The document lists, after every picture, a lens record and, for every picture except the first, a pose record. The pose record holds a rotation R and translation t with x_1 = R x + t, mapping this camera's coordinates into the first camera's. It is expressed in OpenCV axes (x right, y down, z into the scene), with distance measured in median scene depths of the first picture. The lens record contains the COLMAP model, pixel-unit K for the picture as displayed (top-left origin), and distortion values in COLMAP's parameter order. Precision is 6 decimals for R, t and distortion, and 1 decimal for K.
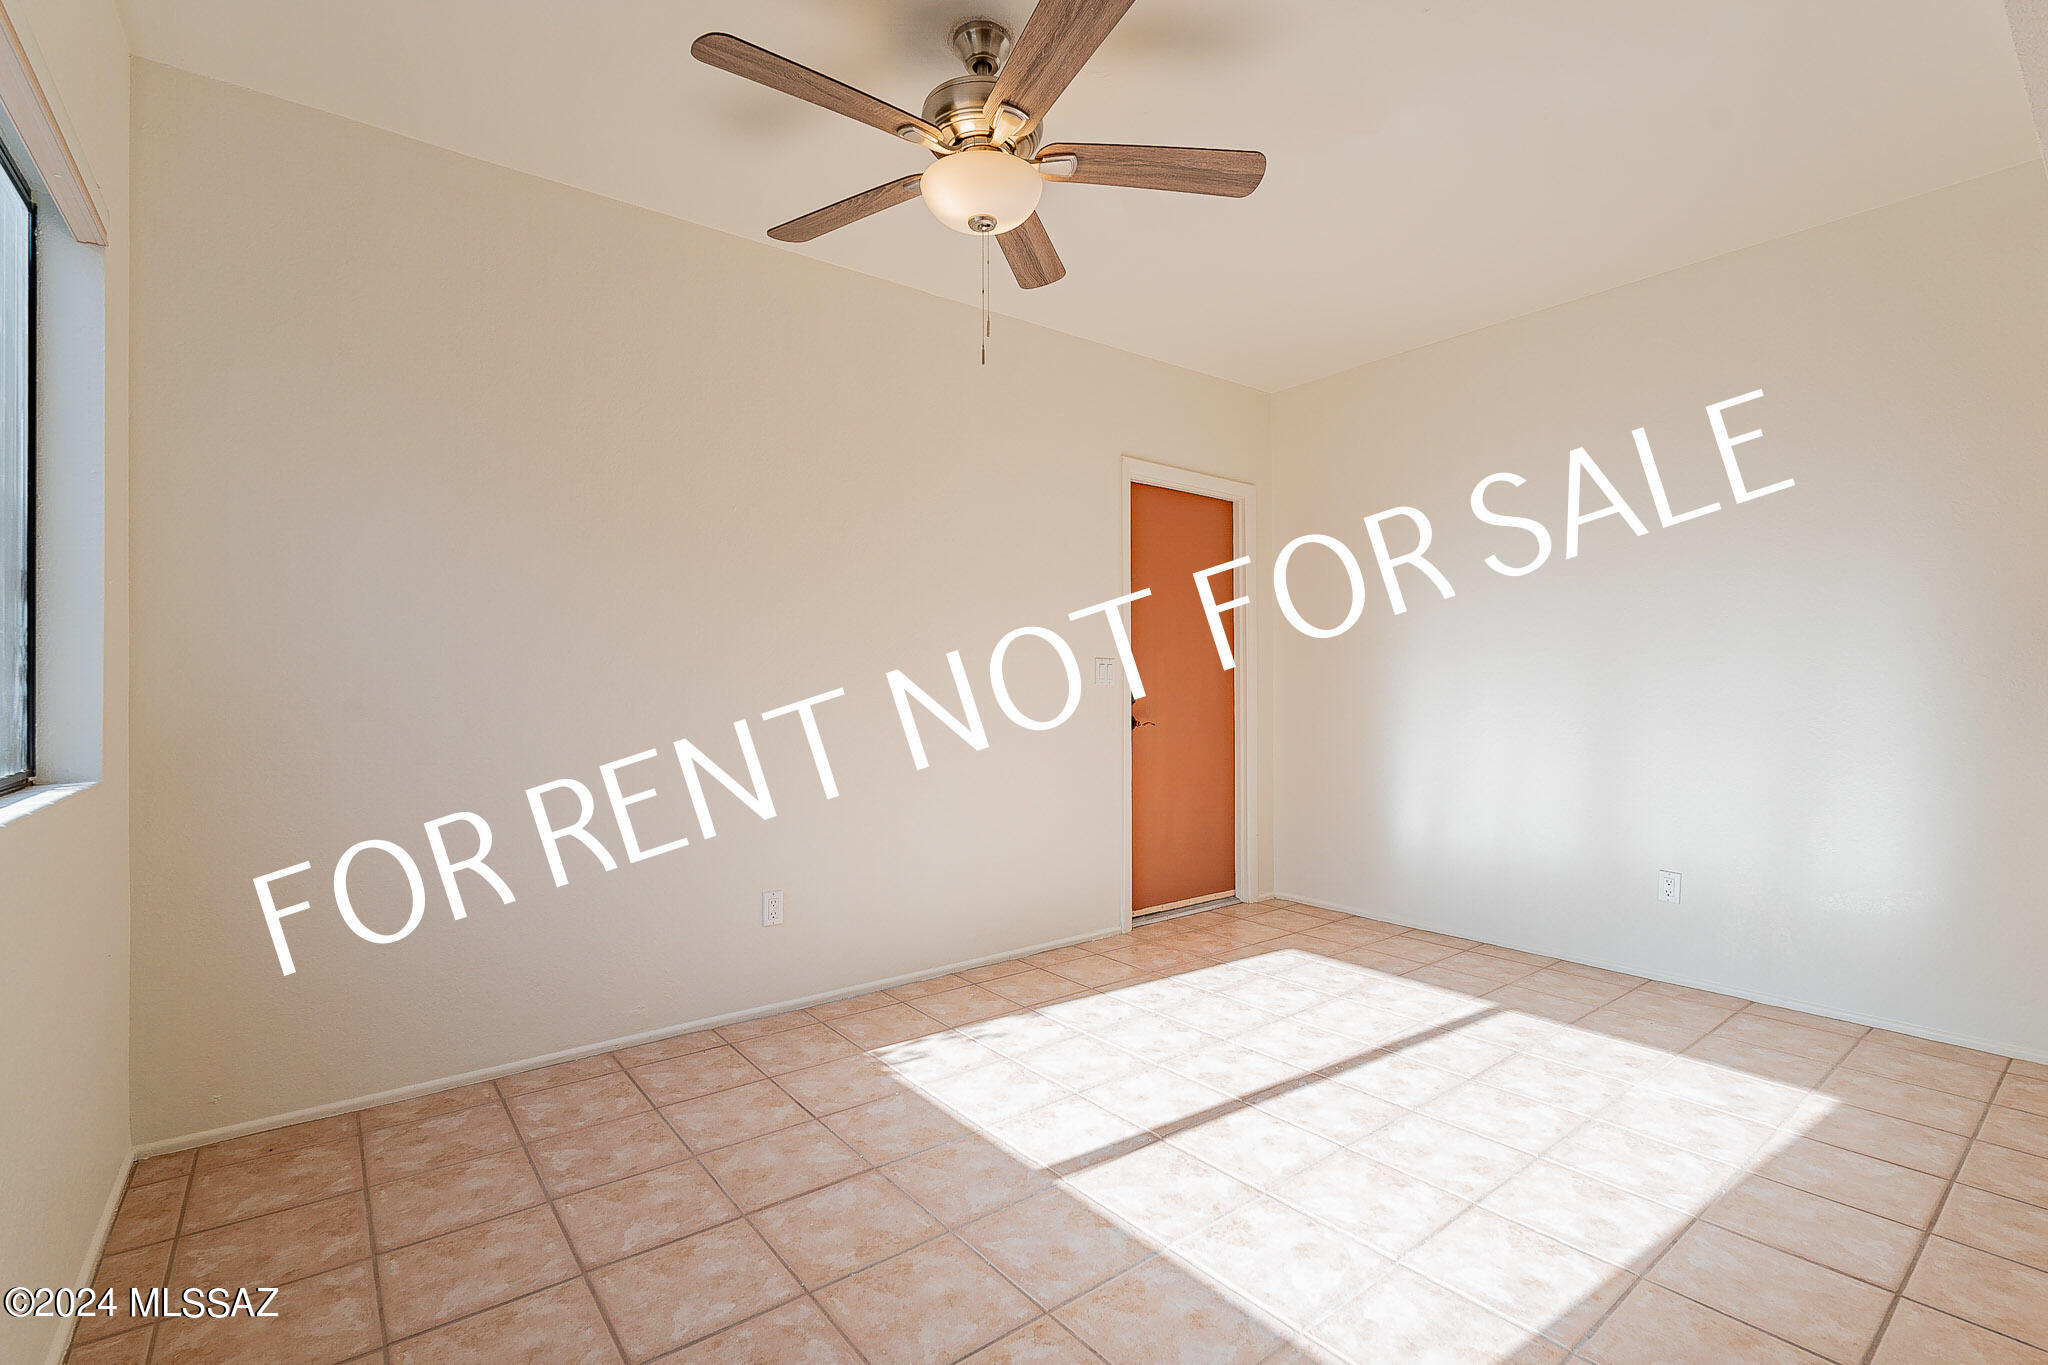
lens RADIAL K [[909.7, 0, 1030.3], [0, 909.7, 684.8], [0, 0, 1]] dist [-0.002524, 0.000159]
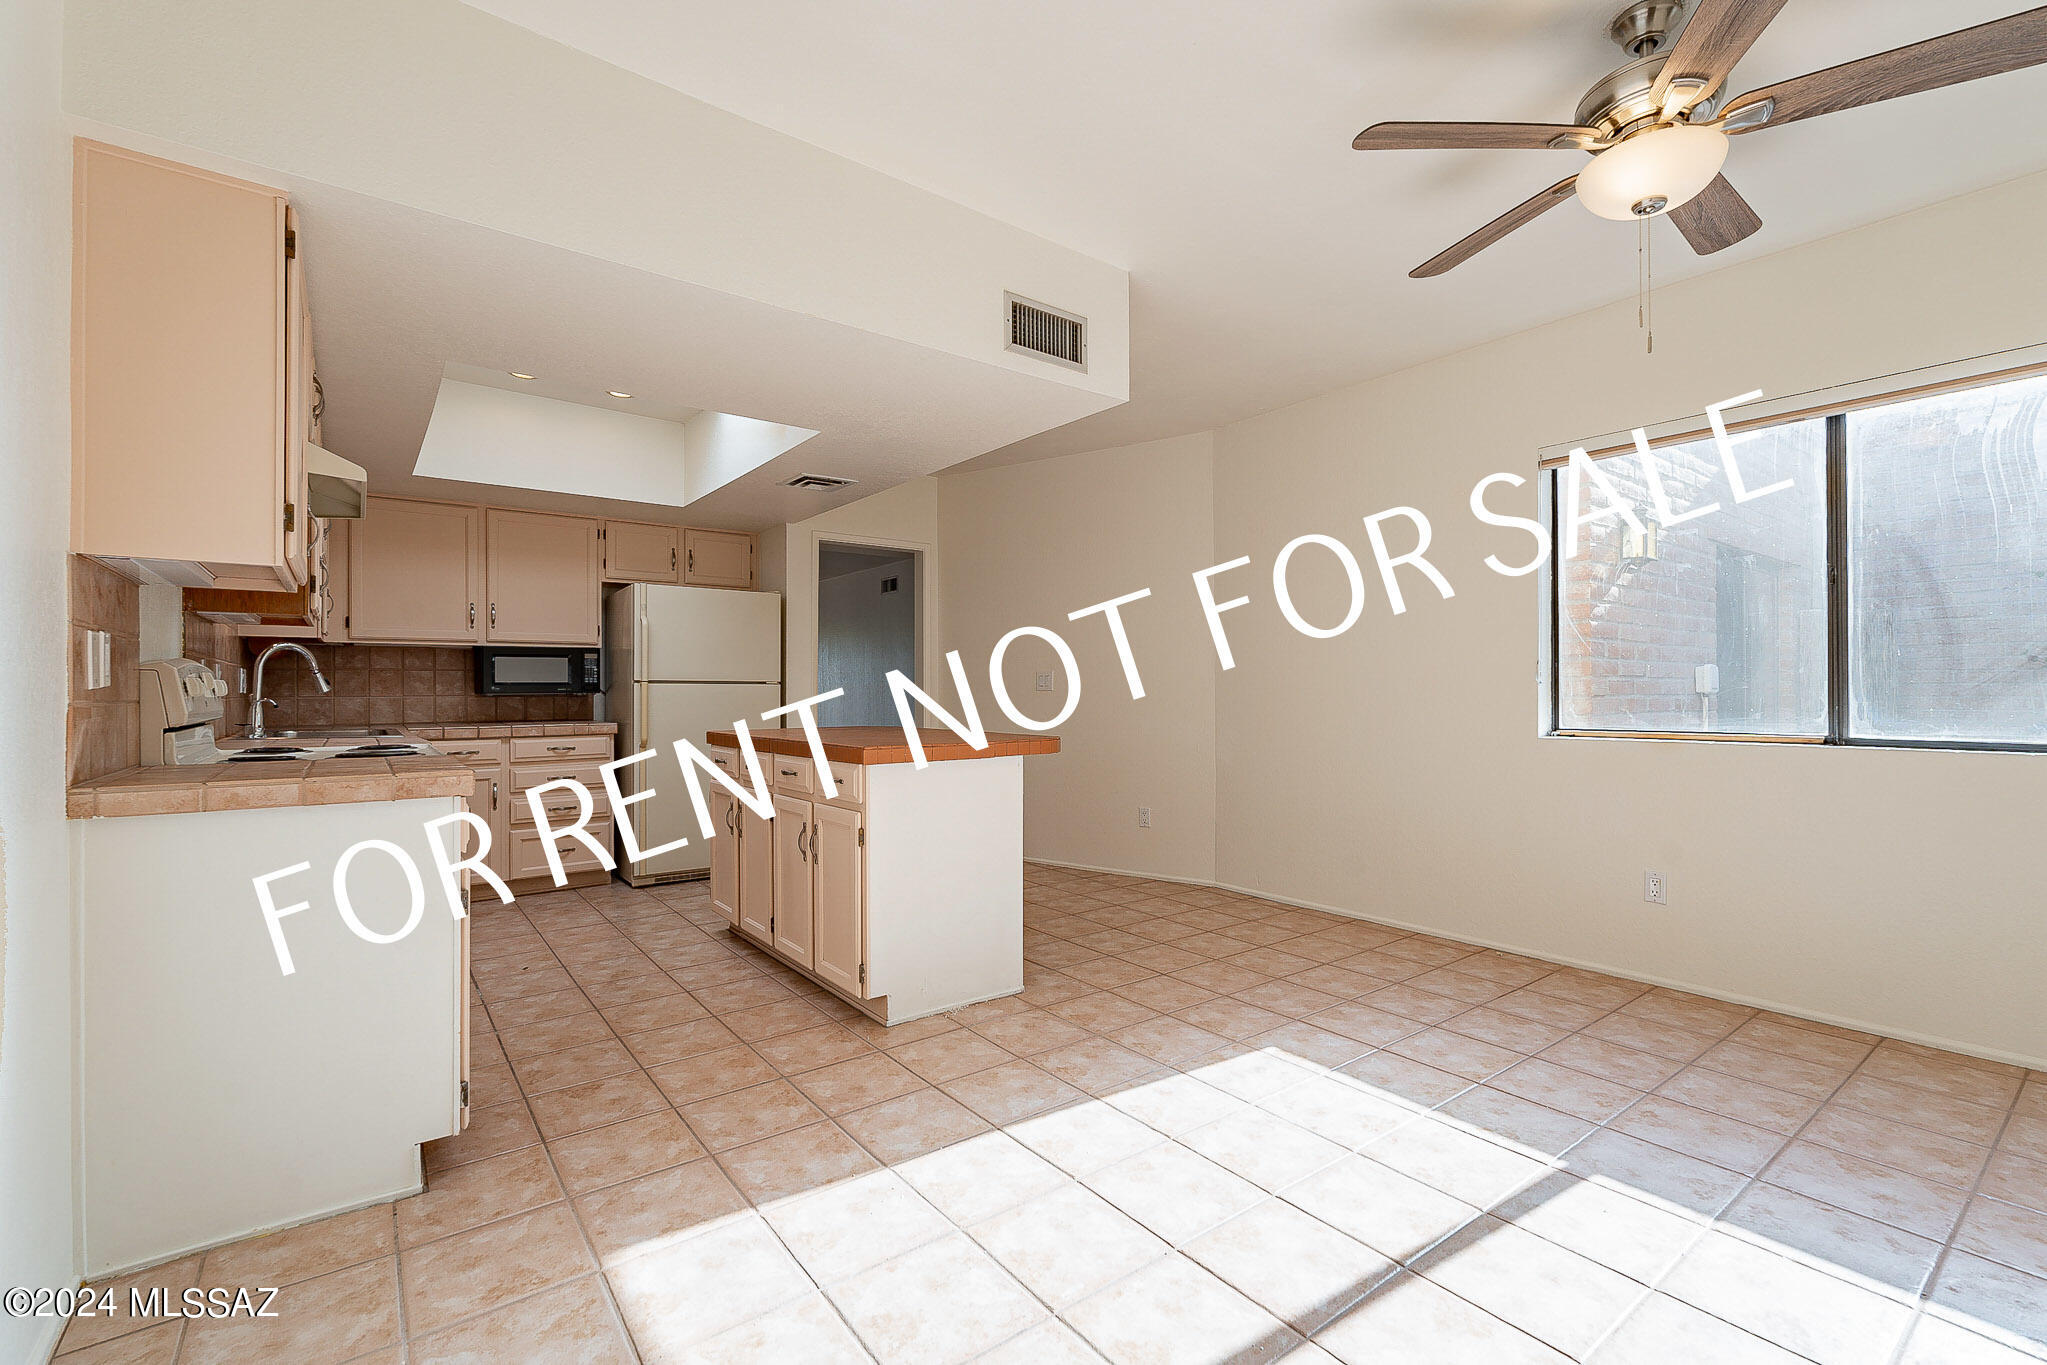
lens RADIAL K [[900.6, 0, 1021.1], [0, 900.6, 687.3], [0, 0, 1]] dist [-0.004615, 0.000023]
pose [[-0.999762, 0.004398, 0.021361, 0.508136], [0.004168, 0.999933, -0.010818, 0.004156], [-0.021407, -0.010726, -0.999713, 1.678841]]
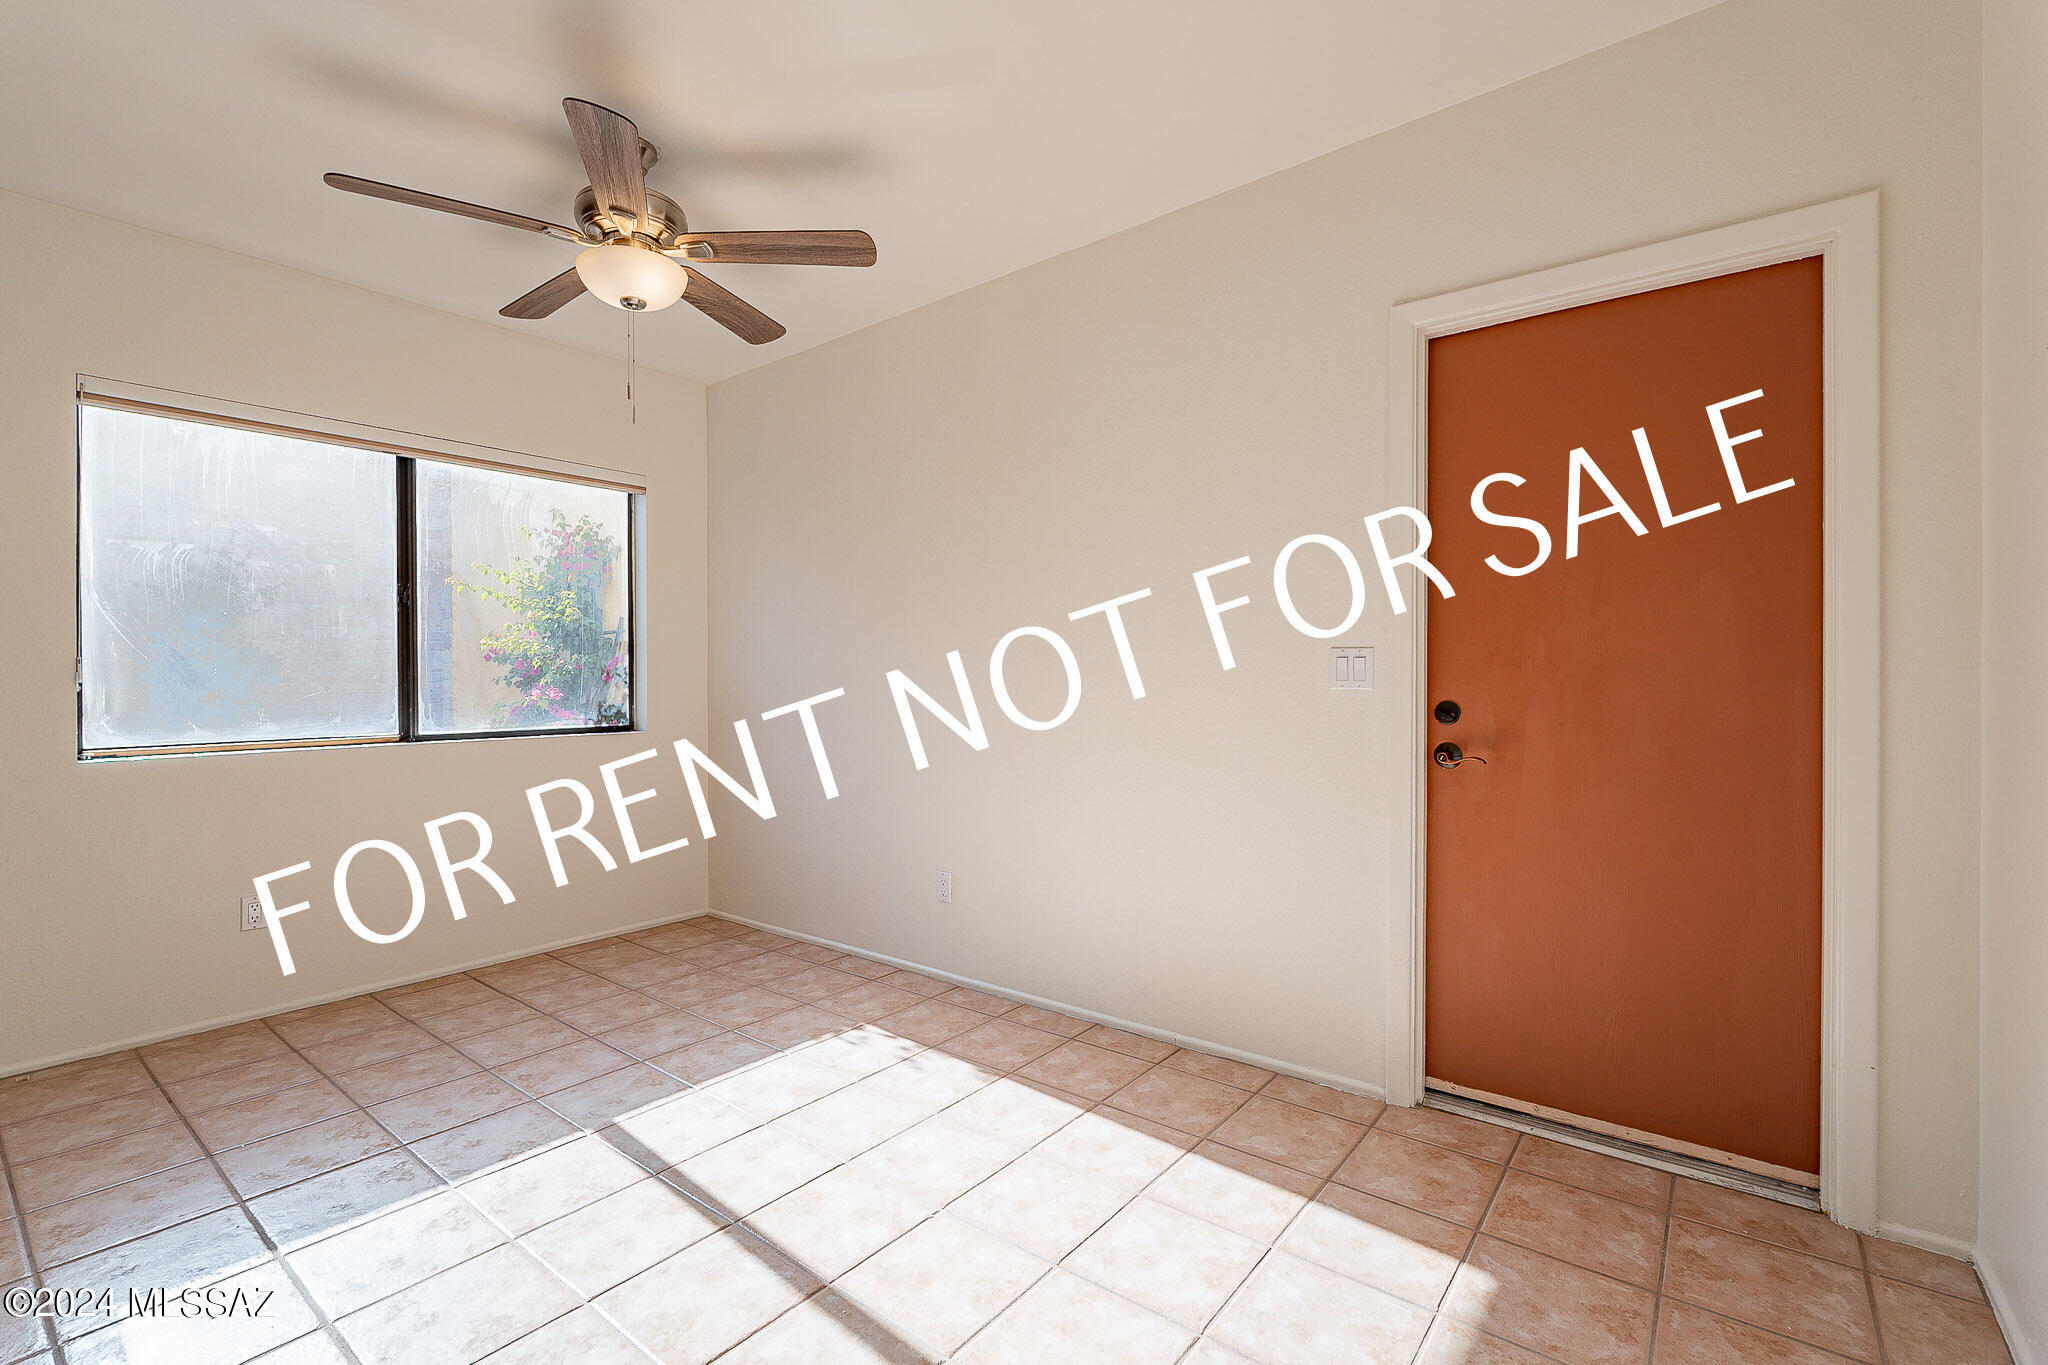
lens RADIAL K [[901.0, 0, 1021.6], [0, 901.0, 687.3], [0, 0, 1]] dist [-0.004615, 0.000023]
pose [[0.237279, 0.011755, -0.971370, 1.031655], [0.010350, 0.999839, 0.014628, -0.022755], [0.971386, -0.013525, 0.237119, 1.038159]]
